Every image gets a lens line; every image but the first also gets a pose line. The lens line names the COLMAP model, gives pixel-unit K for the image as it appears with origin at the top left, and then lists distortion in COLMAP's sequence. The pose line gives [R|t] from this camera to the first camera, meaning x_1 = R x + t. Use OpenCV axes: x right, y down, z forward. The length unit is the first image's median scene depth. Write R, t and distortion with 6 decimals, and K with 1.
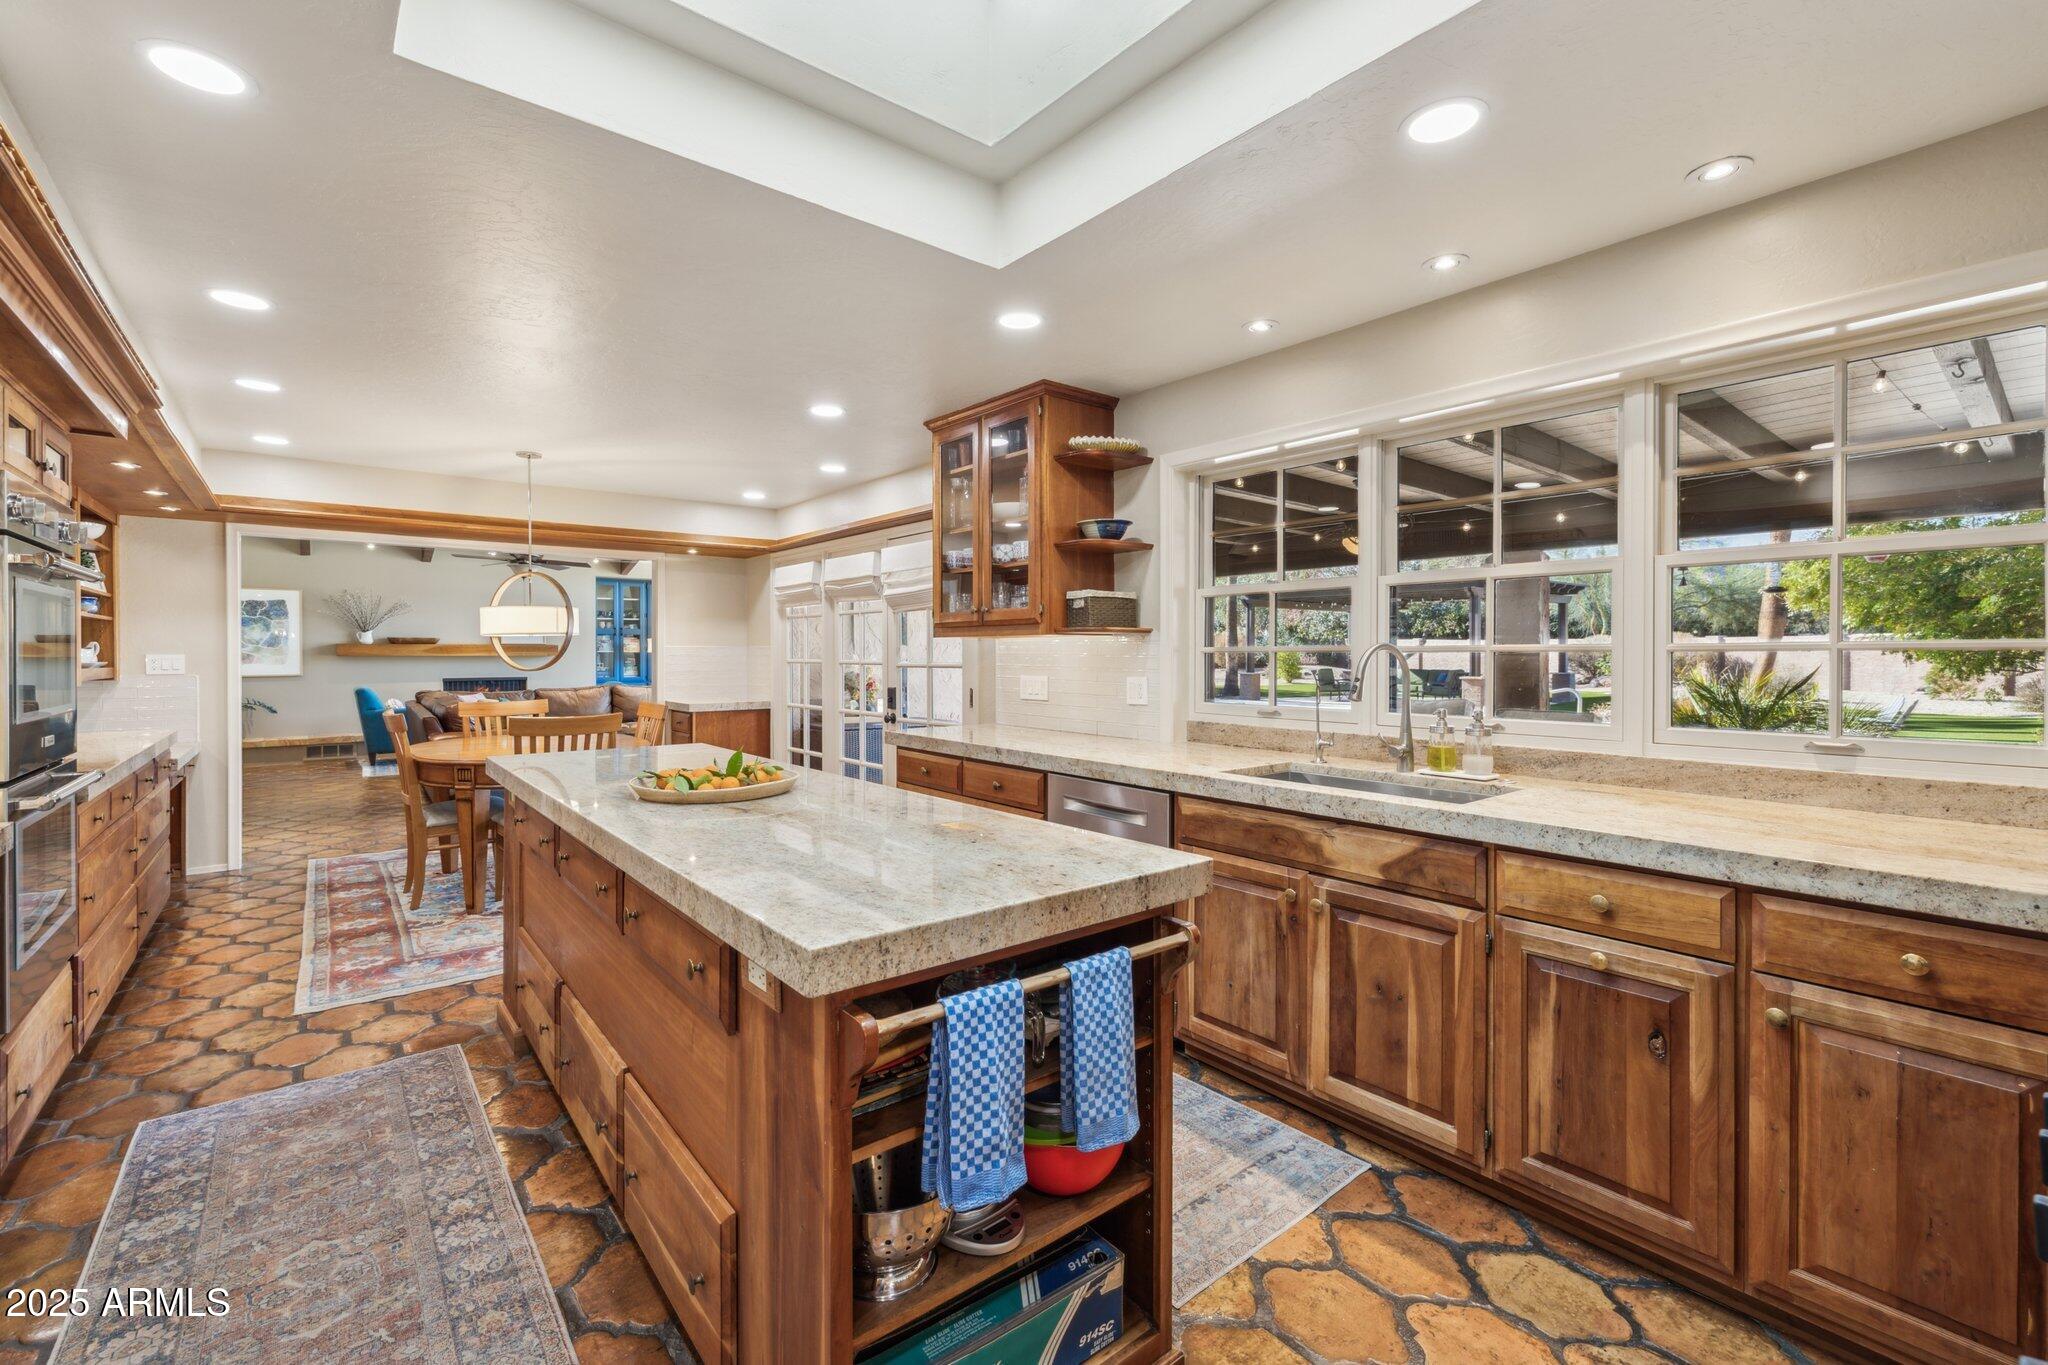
lens RADIAL K [[881.7, 0, 1024.0], [0, 881.7, 655.6], [0, 0, 1]] dist [0.000569, 0.000081]
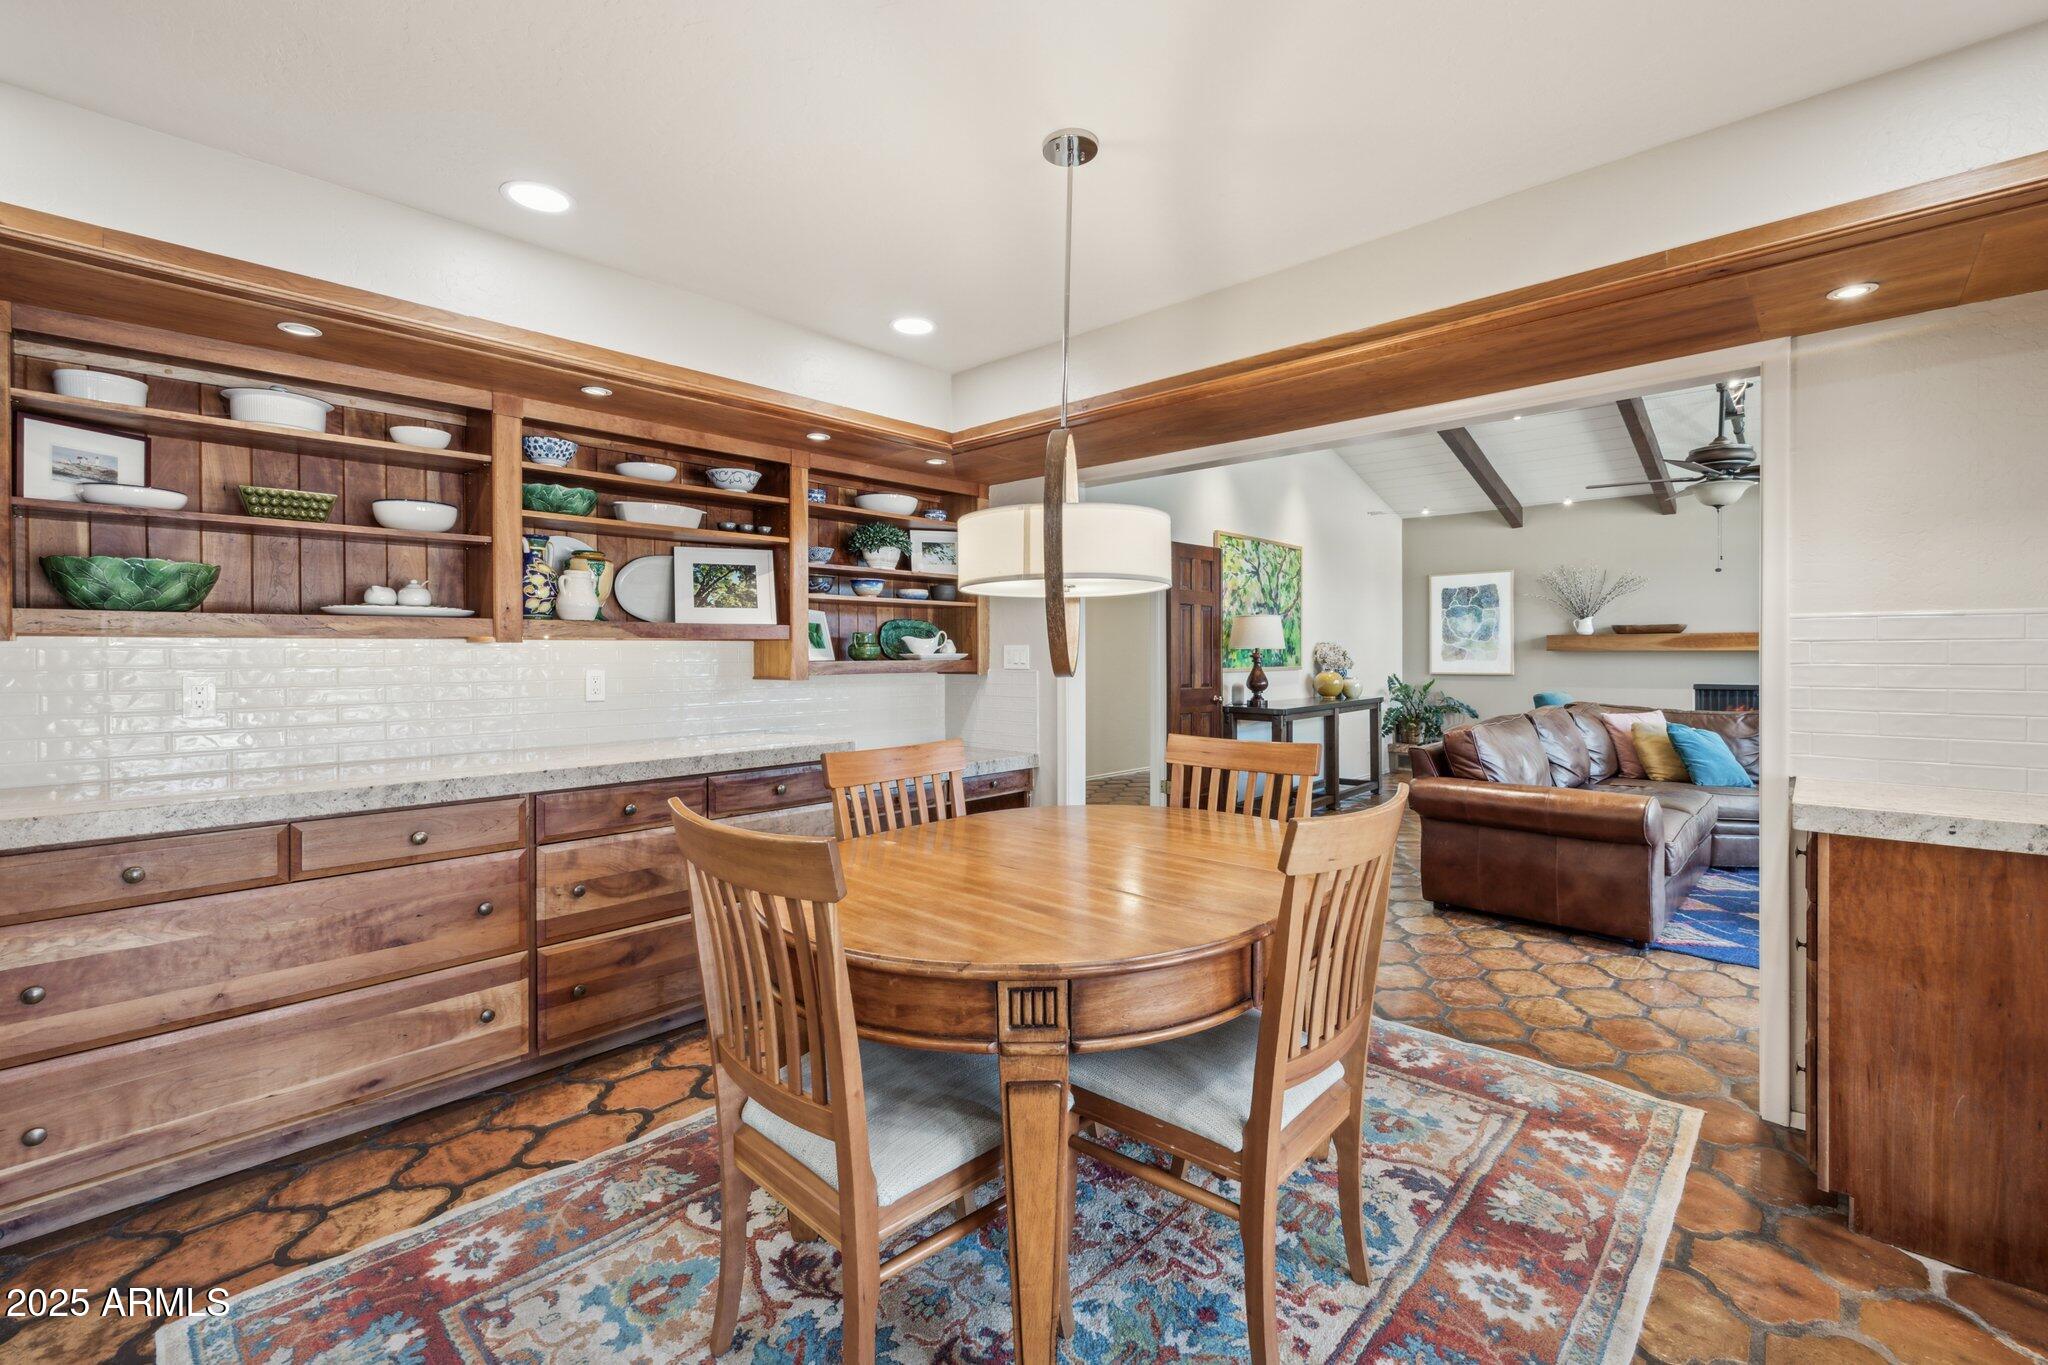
lens RADIAL K [[879.1, 0, 1020.7], [0, 879.1, 649.8], [0, 0, 1]] dist [-0.000812, 0.000236]
pose [[0.140594, -0.003471, -0.990061, -0.214004], [-0.001127, 0.999993, -0.003666, 0.008507], [0.990067, 0.001631, 0.140590, 1.240422]]
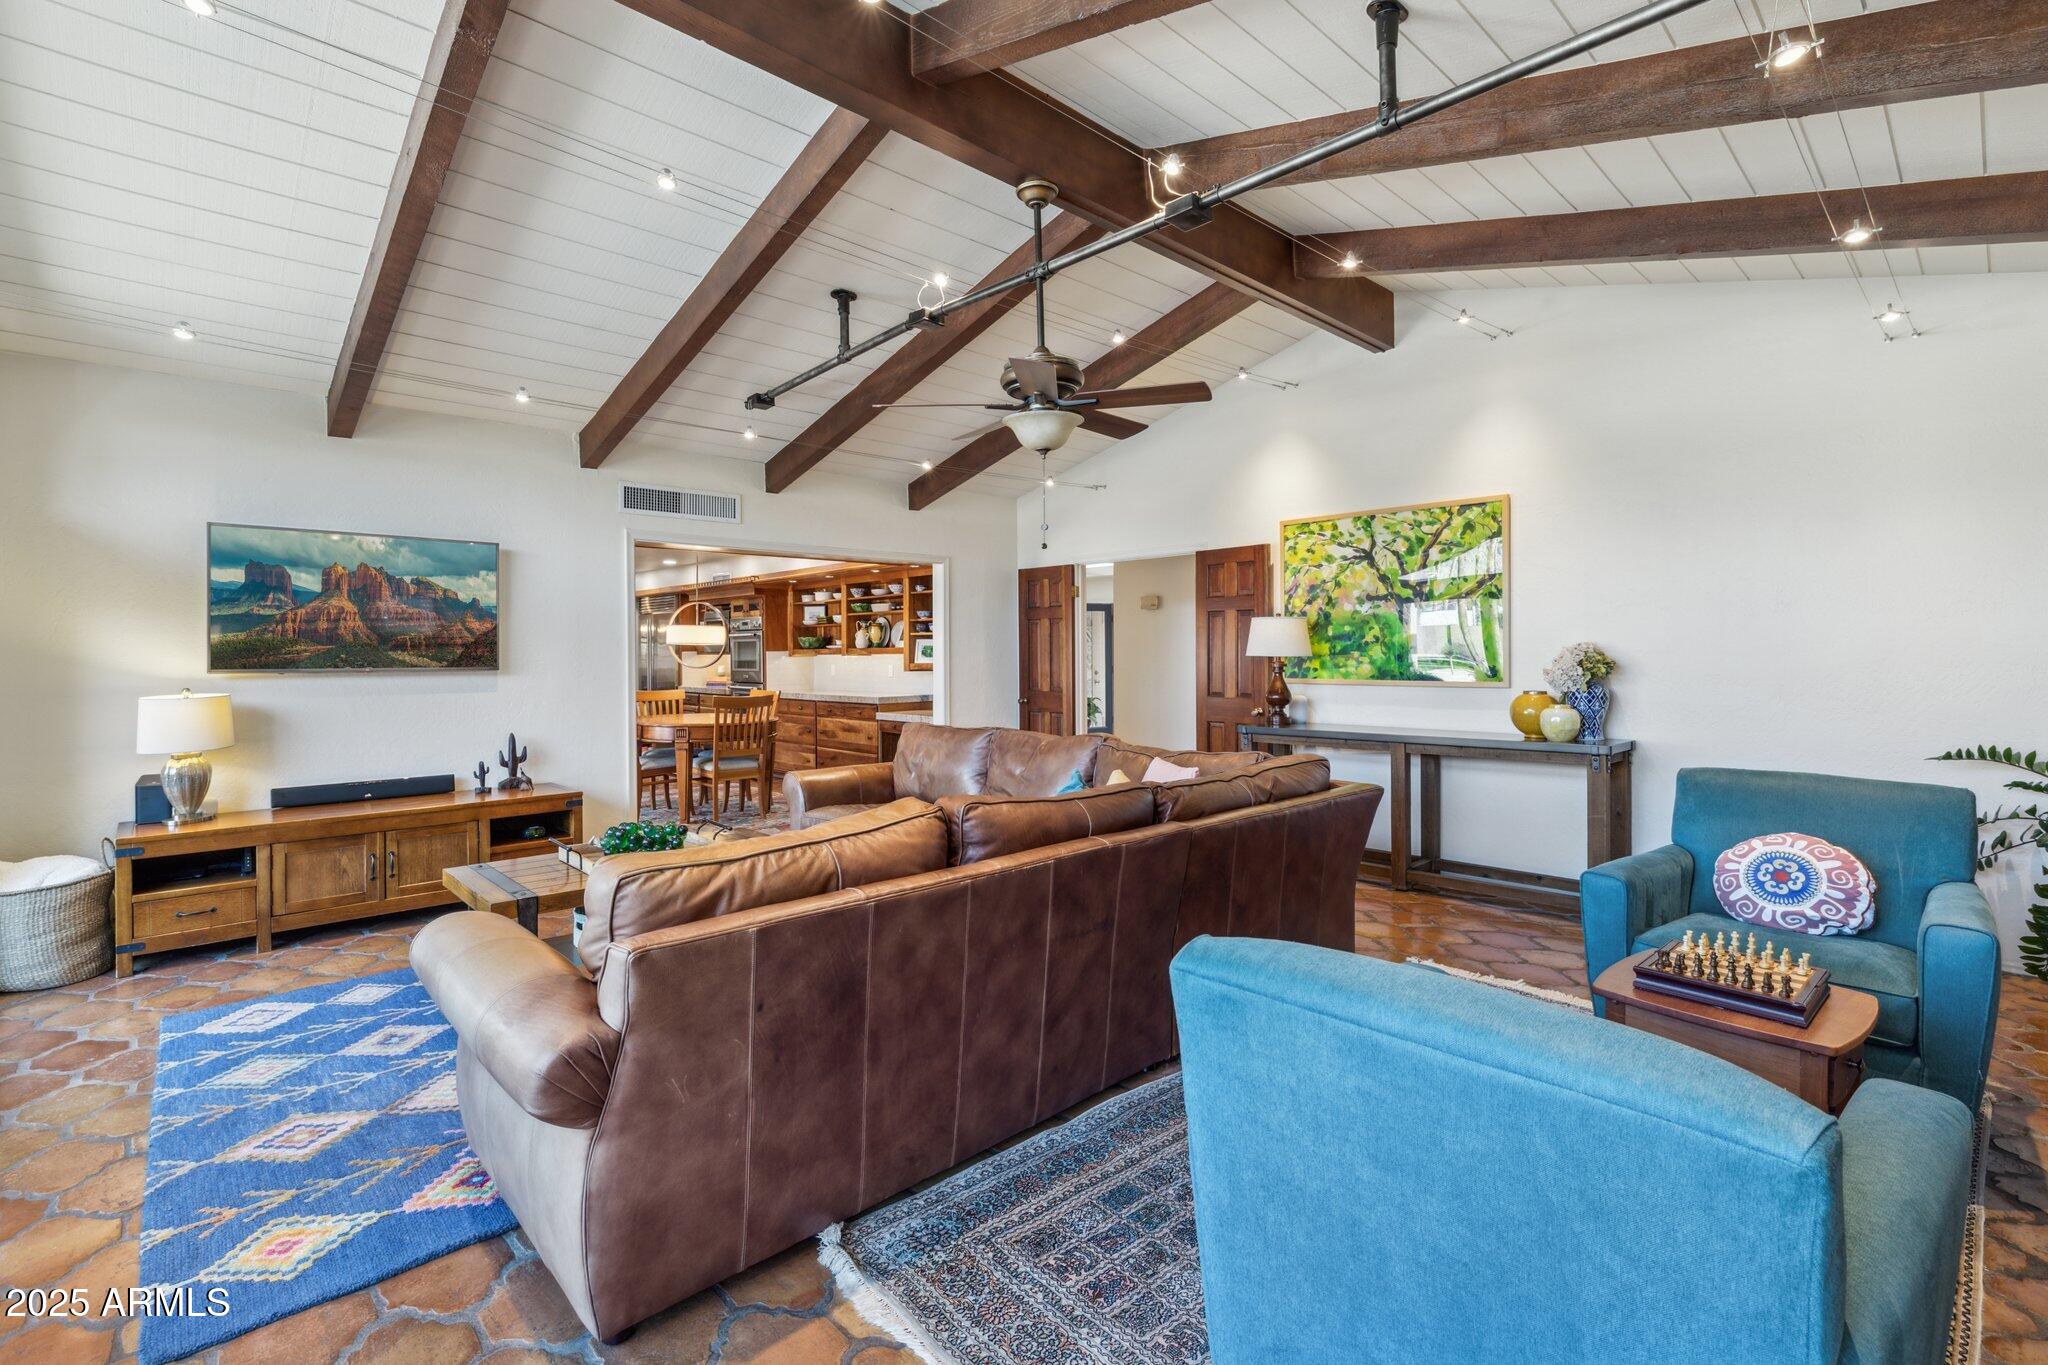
lens RADIAL K [[929.7, 0, 1028.6], [0, 929.7, 658.5], [0, 0, 1]] dist [-0.003037, 0.000795]
pose [[-0.997063, 0.005109, -0.076411, -1.344597], [0.004589, 0.999965, 0.006973, -0.009910], [0.076444, 0.006602, -0.997052, 3.509173]]
